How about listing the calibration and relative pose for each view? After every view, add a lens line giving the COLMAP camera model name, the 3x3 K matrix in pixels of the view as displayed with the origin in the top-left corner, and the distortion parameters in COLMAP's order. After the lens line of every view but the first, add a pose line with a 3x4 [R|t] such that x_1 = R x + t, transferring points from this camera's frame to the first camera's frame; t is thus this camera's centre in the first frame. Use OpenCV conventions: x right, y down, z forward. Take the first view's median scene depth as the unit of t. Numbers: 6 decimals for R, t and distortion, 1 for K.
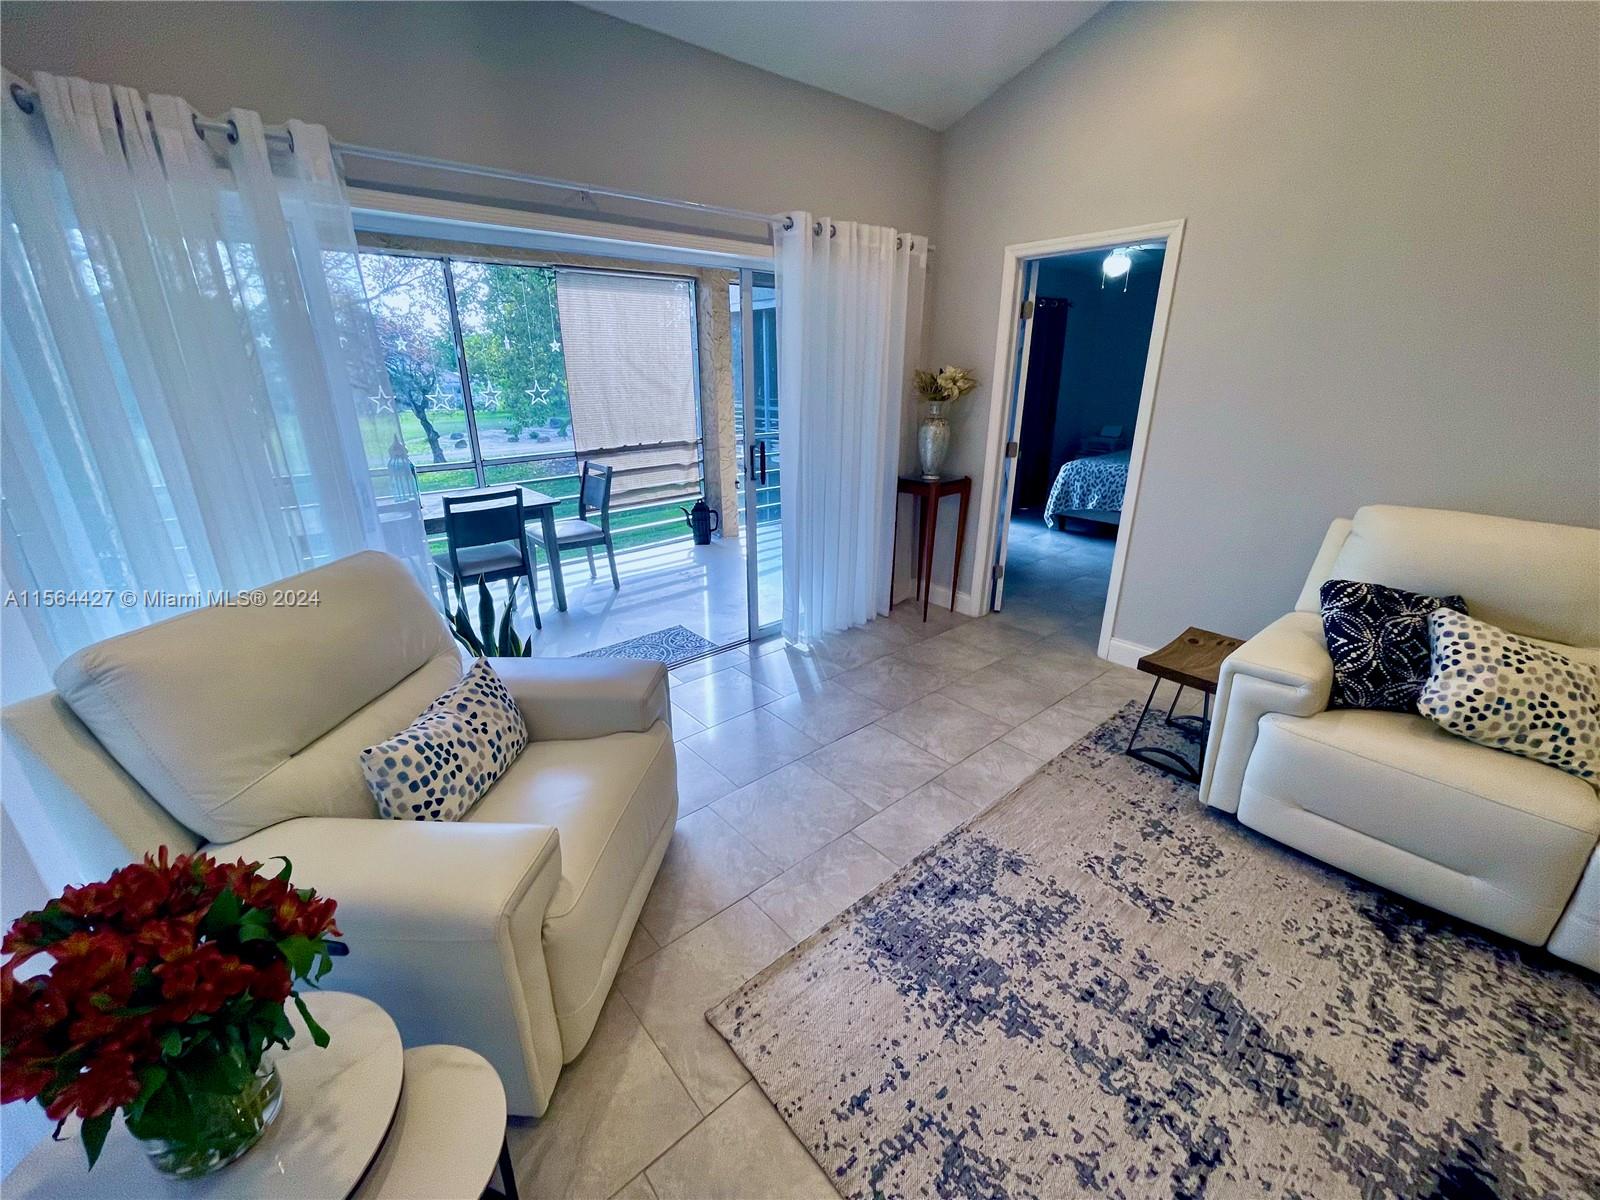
lens RADIAL K [[649.1, 0, 794.6], [0, 649.1, 604.8], [0, 0, 1]] dist [-0.012556, 0.006021]
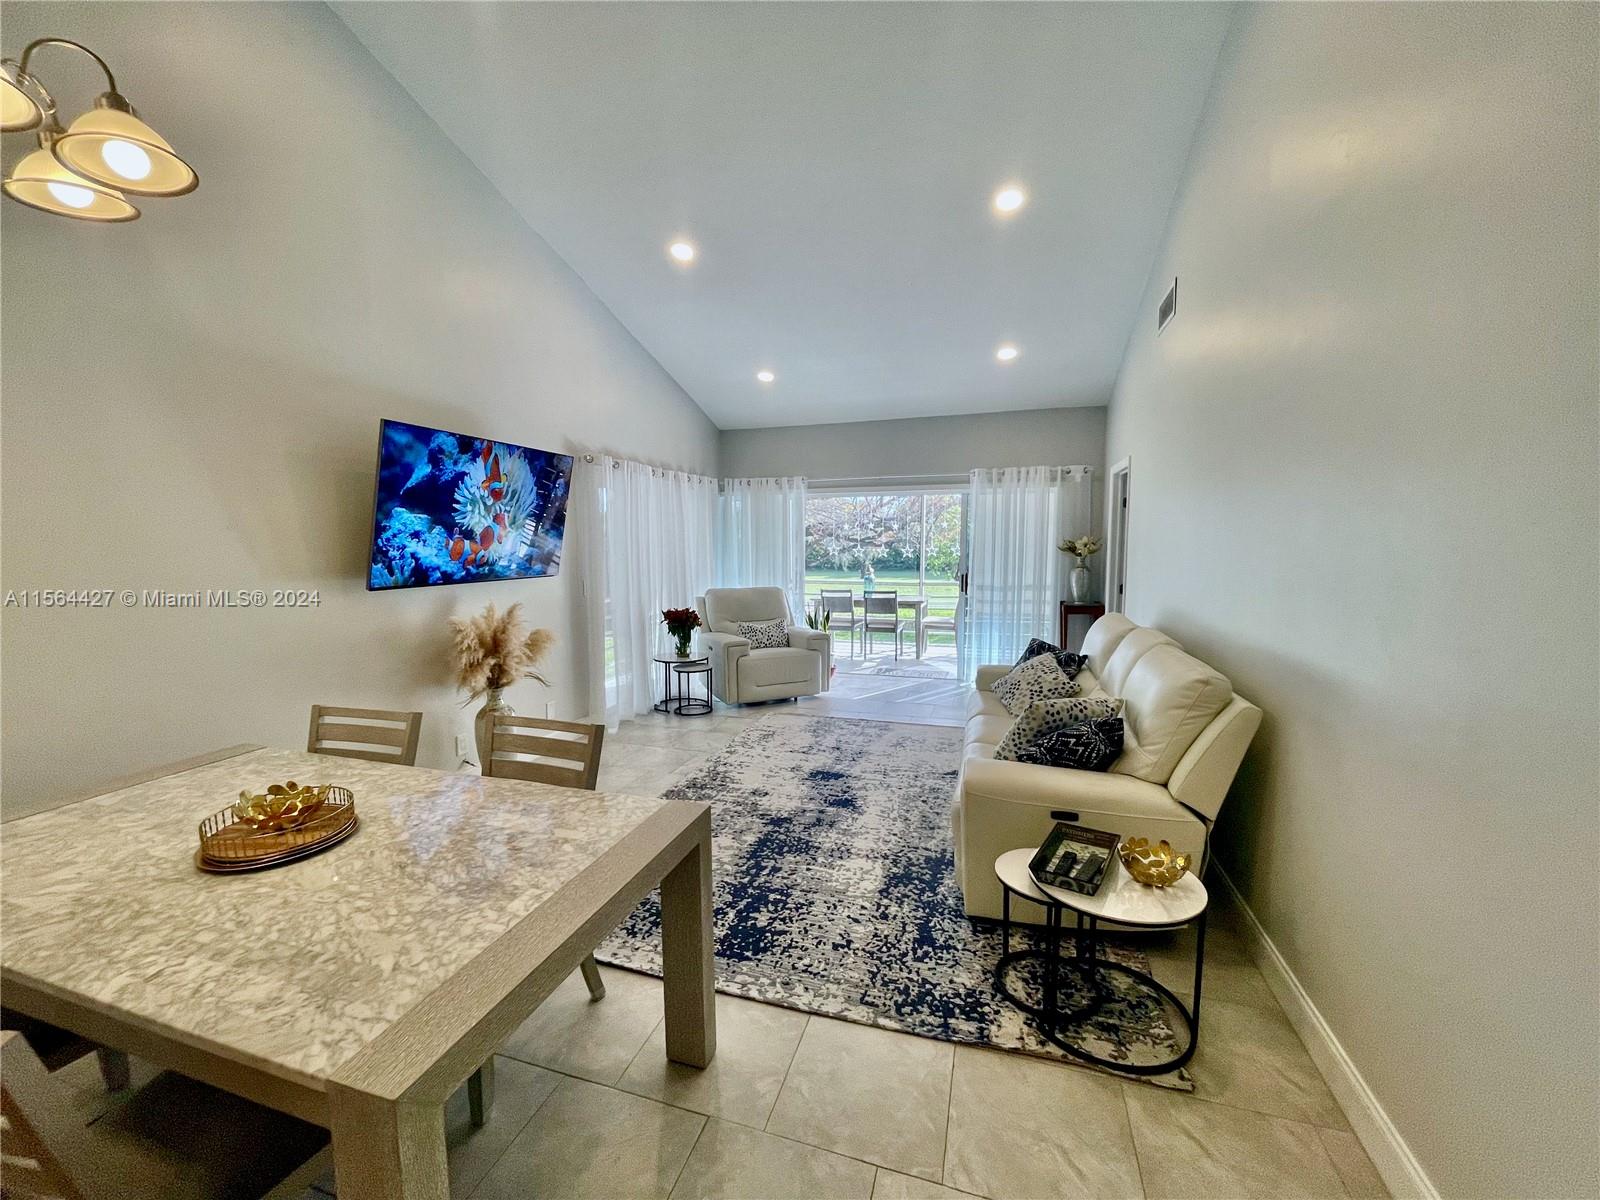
lens RADIAL K [[646.2, 0, 792.9], [0, 646.2, 603.3], [0, 0, 1]] dist [-0.002031, -0.000282]
pose [[0.528315, 0.089079, -0.844363, 2.665782], [-0.291642, 0.953012, -0.081938, 0.299675], [0.797388, 0.289541, 0.529470, -0.870646]]
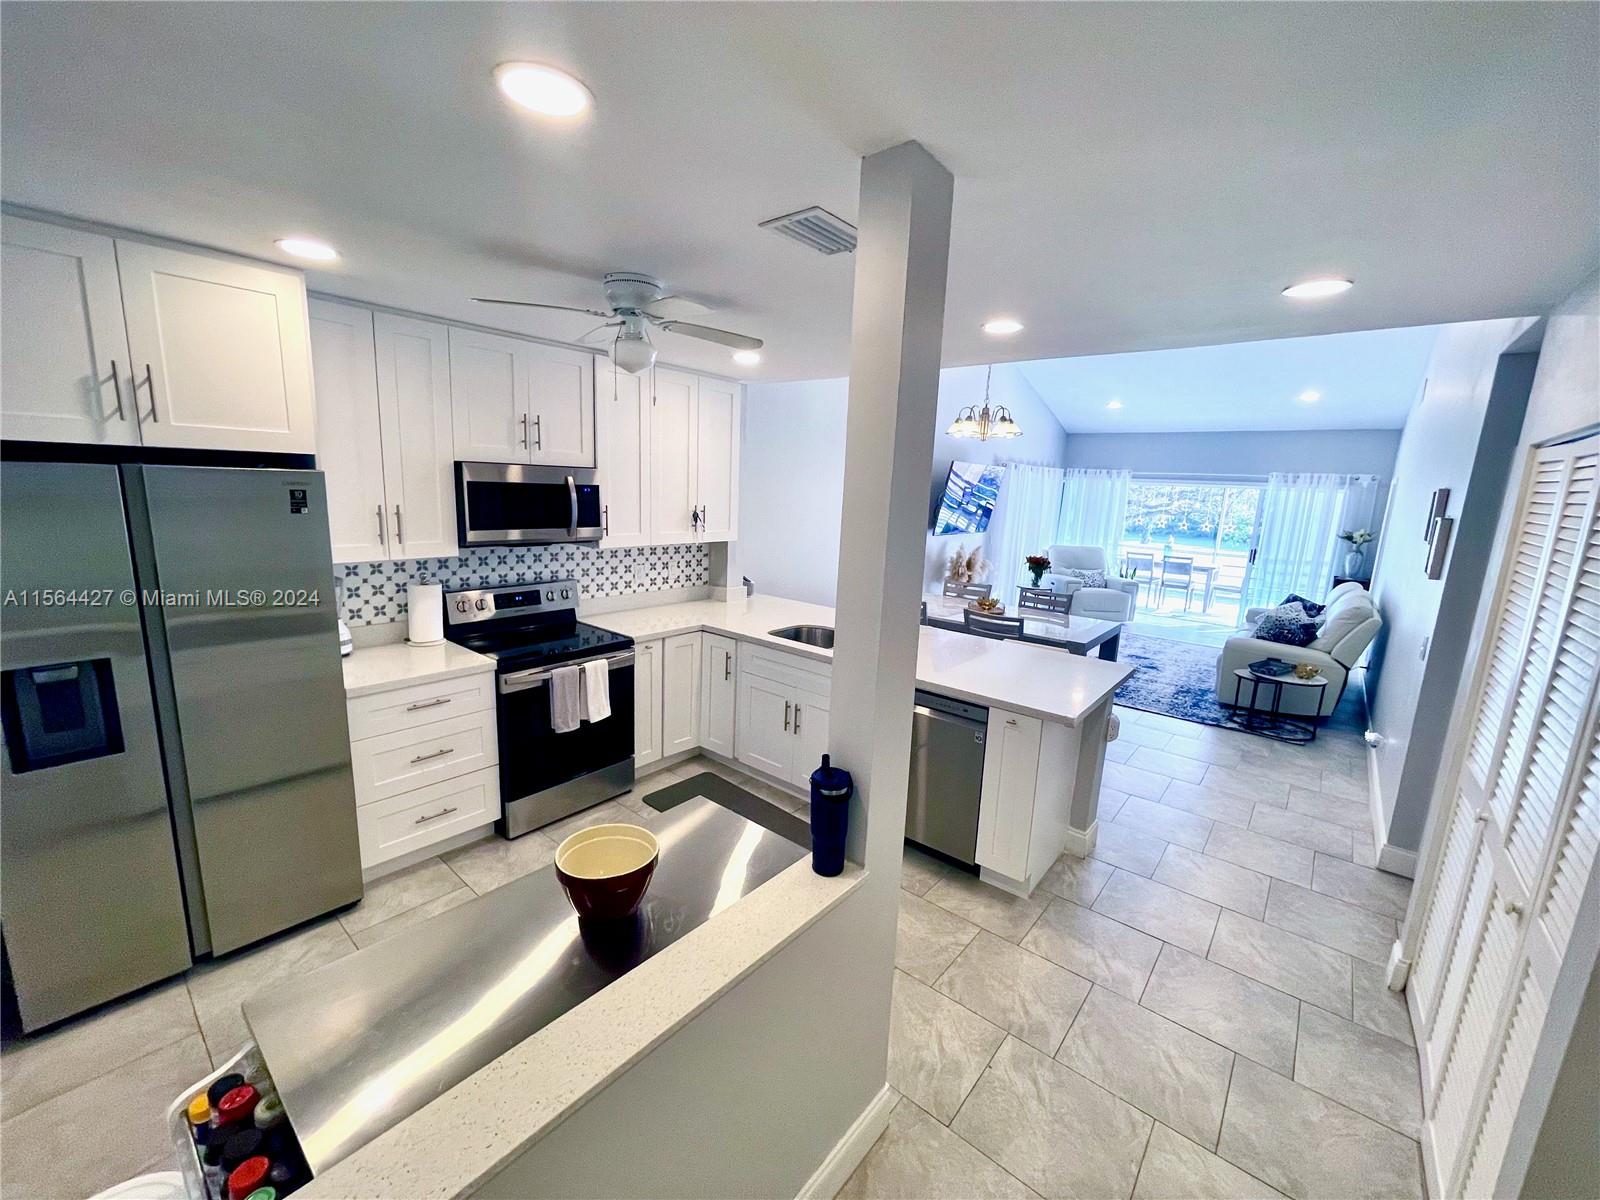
lens RADIAL K [[649.1, 0, 794.6], [0, 649.1, 604.8], [0, 0, 1]] dist [-0.012556, 0.006021]
pose [[0.171095, 0.198167, -0.965120, 4.450060], [-0.381930, 0.916310, 0.120437, 0.721773], [0.908216, 0.348002, 0.232462, -2.511072]]
